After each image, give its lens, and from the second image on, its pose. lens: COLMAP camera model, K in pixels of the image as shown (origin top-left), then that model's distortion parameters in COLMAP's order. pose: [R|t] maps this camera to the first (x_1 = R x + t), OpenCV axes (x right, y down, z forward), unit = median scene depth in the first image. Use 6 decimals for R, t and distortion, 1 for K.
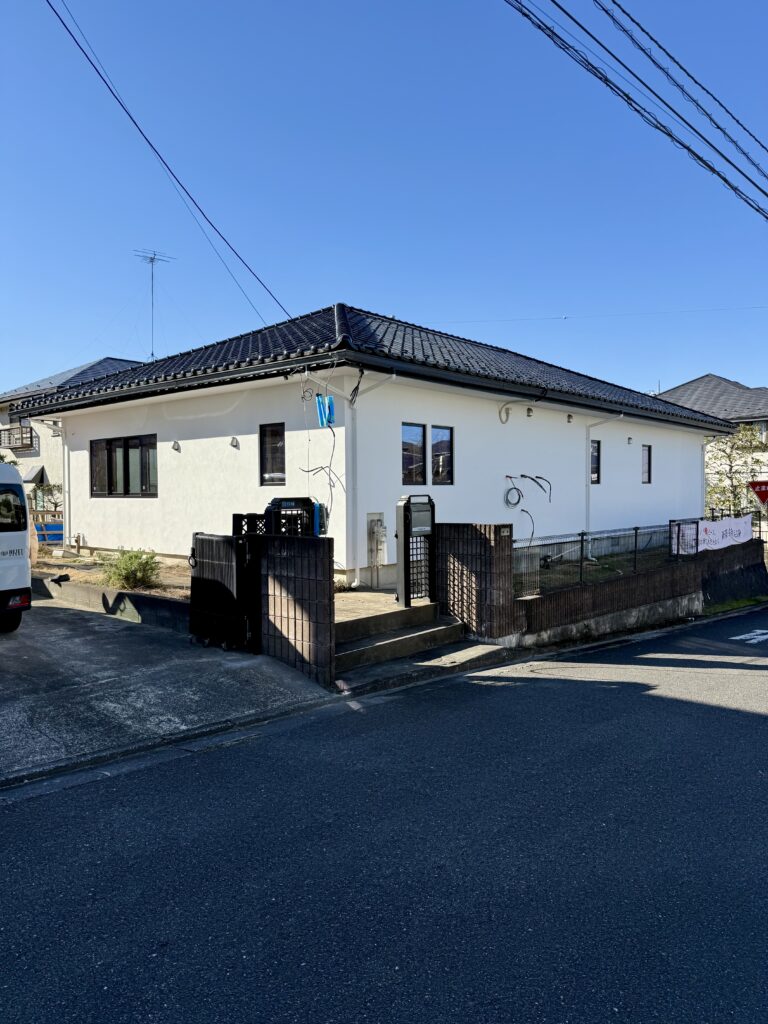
lens RADIAL K [[721.3, 0, 386.6], [0, 721.3, 504.0], [0, 0, 1]] dist [0.146837, -0.243780]
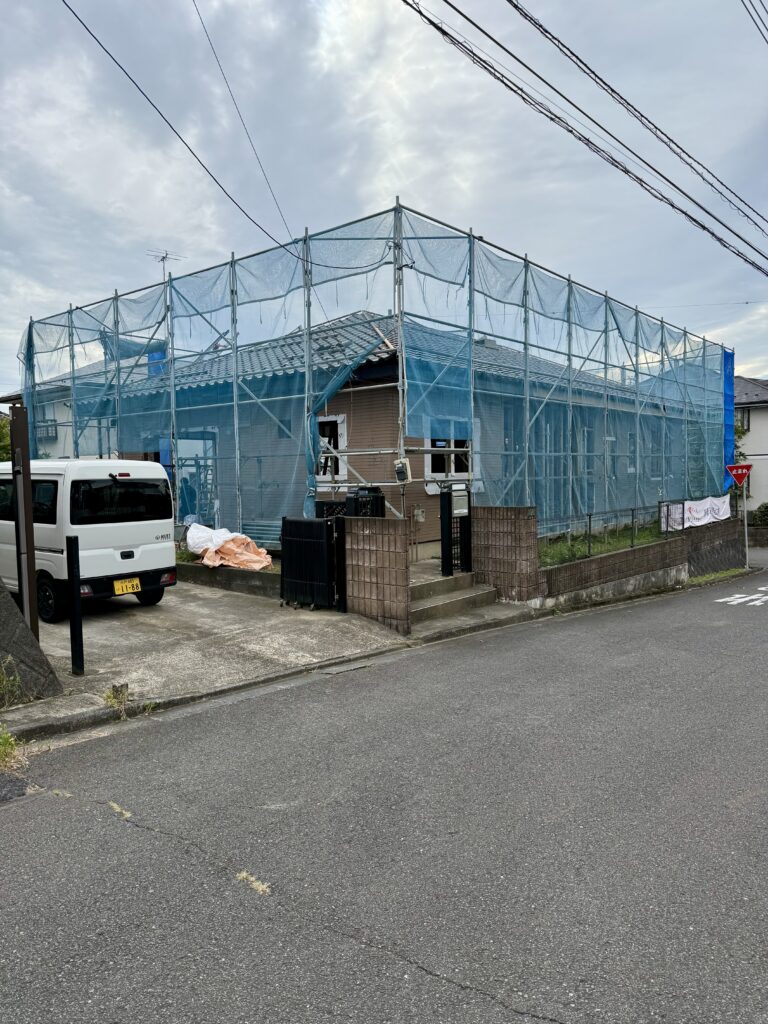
lens RADIAL K [[721.3, 0, 386.6], [0, 721.3, 504.0], [0, 0, 1]] dist [0.146837, -0.243780]
pose [[0.999531, -0.012243, 0.028070, -0.139573], [0.011632, 0.999694, 0.021829, -0.006449], [-0.028329, -0.021492, 0.999368, -0.249350]]
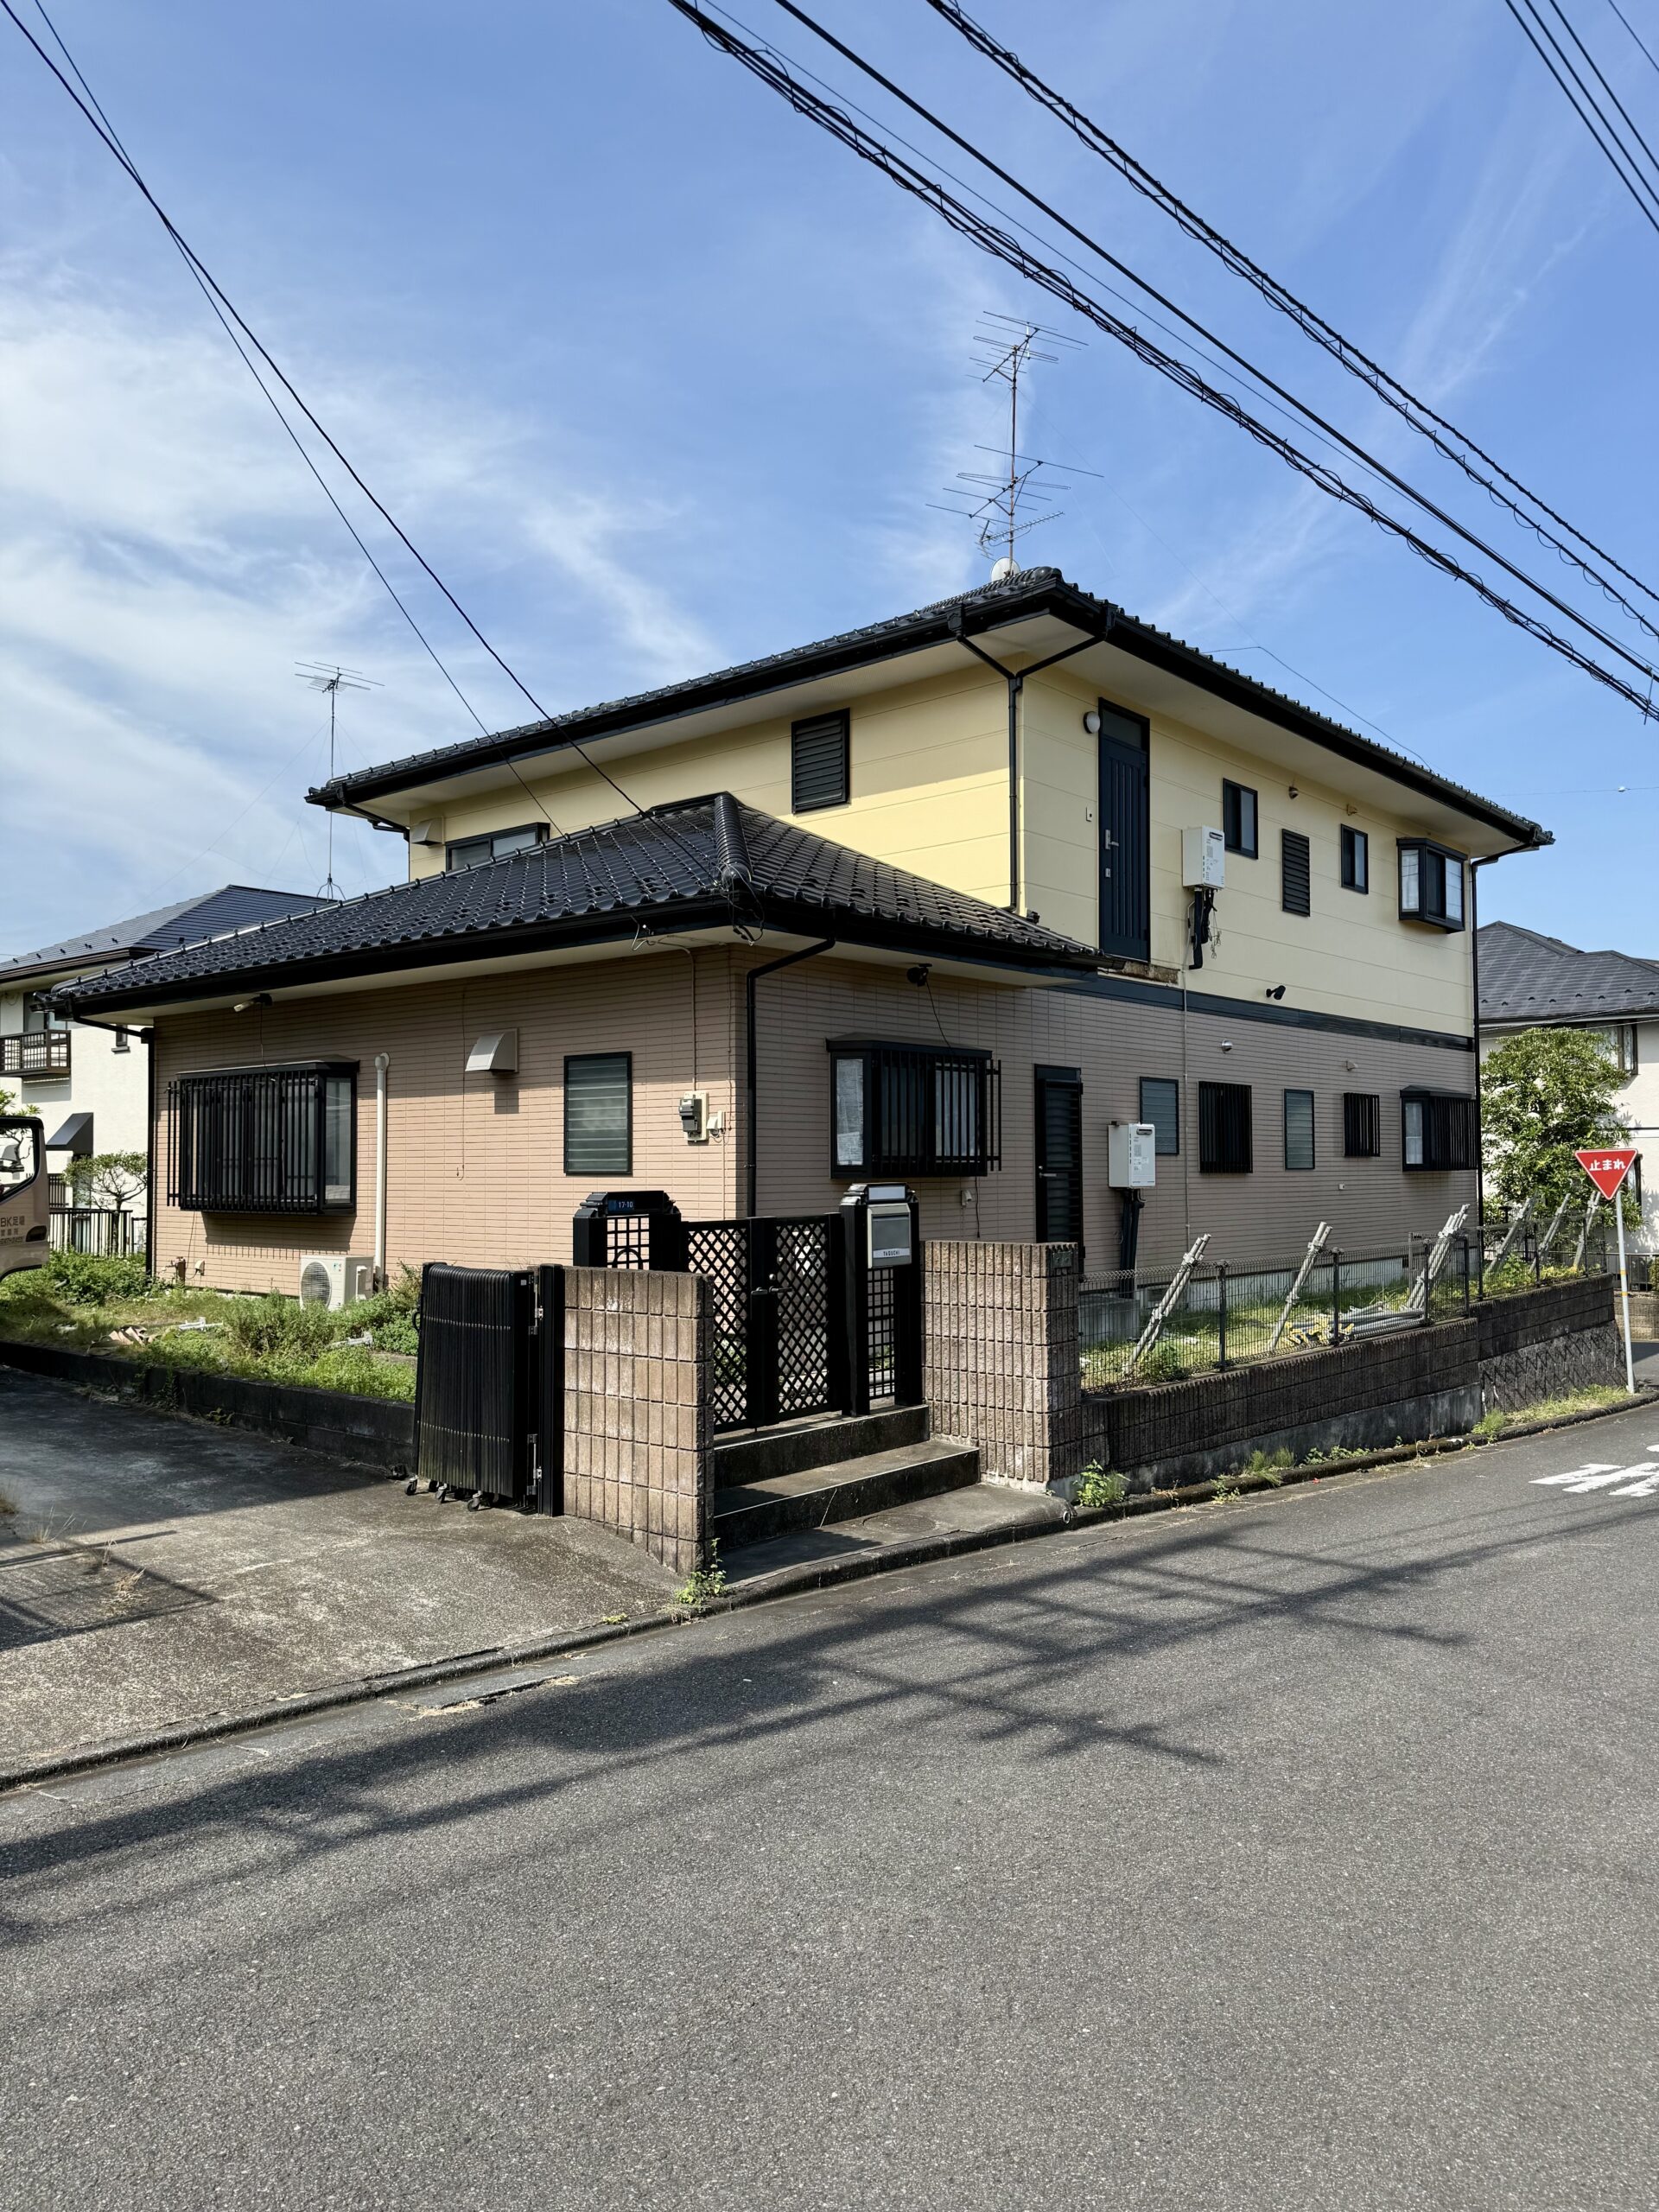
lens RADIAL K [[1558.2, 0, 835.1], [0, 1558.2, 1088.8], [0, 0, 1]] dist [0.146837, -0.243780]
pose [[0.999958, 0.001655, 0.009030, 0.001030], [-0.001076, 0.997969, -0.063695, -0.011682], [-0.009117, 0.063683, 0.997929, -0.078576]]
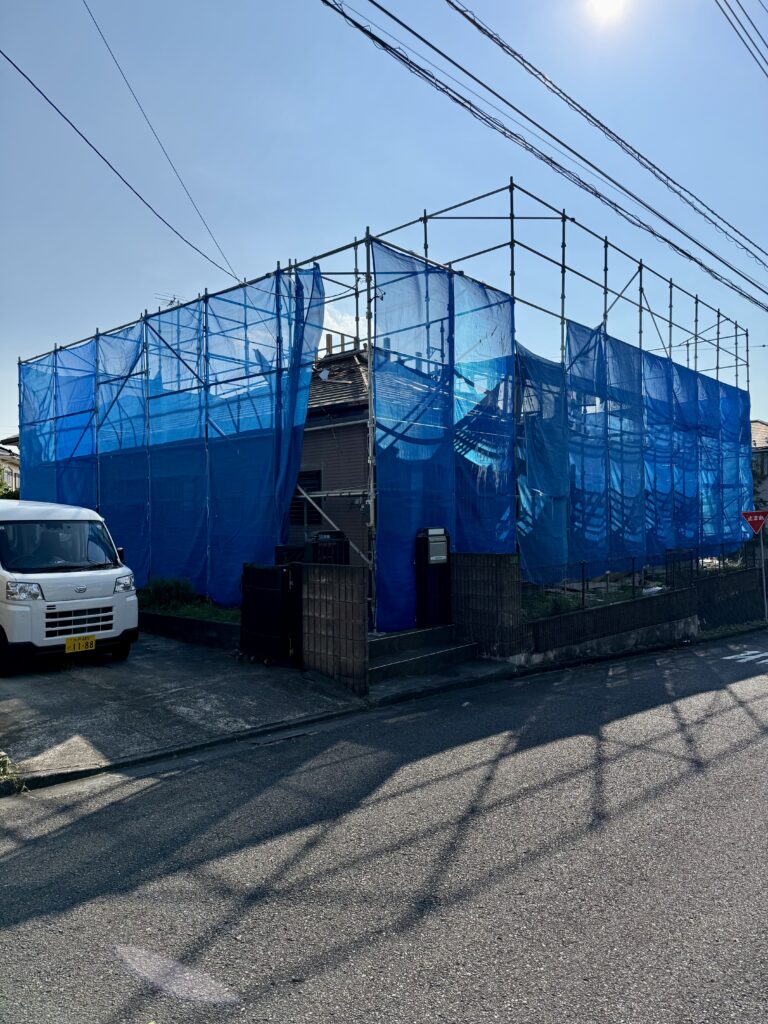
lens RADIAL K [[721.3, 0, 386.6], [0, 721.3, 504.0], [0, 0, 1]] dist [0.146837, -0.243780]
pose [[0.999980, -0.003594, -0.005157, -0.033802], [0.003394, 0.999265, -0.038187, -0.008397], [0.005291, 0.038169, 0.999257, -0.155131]]
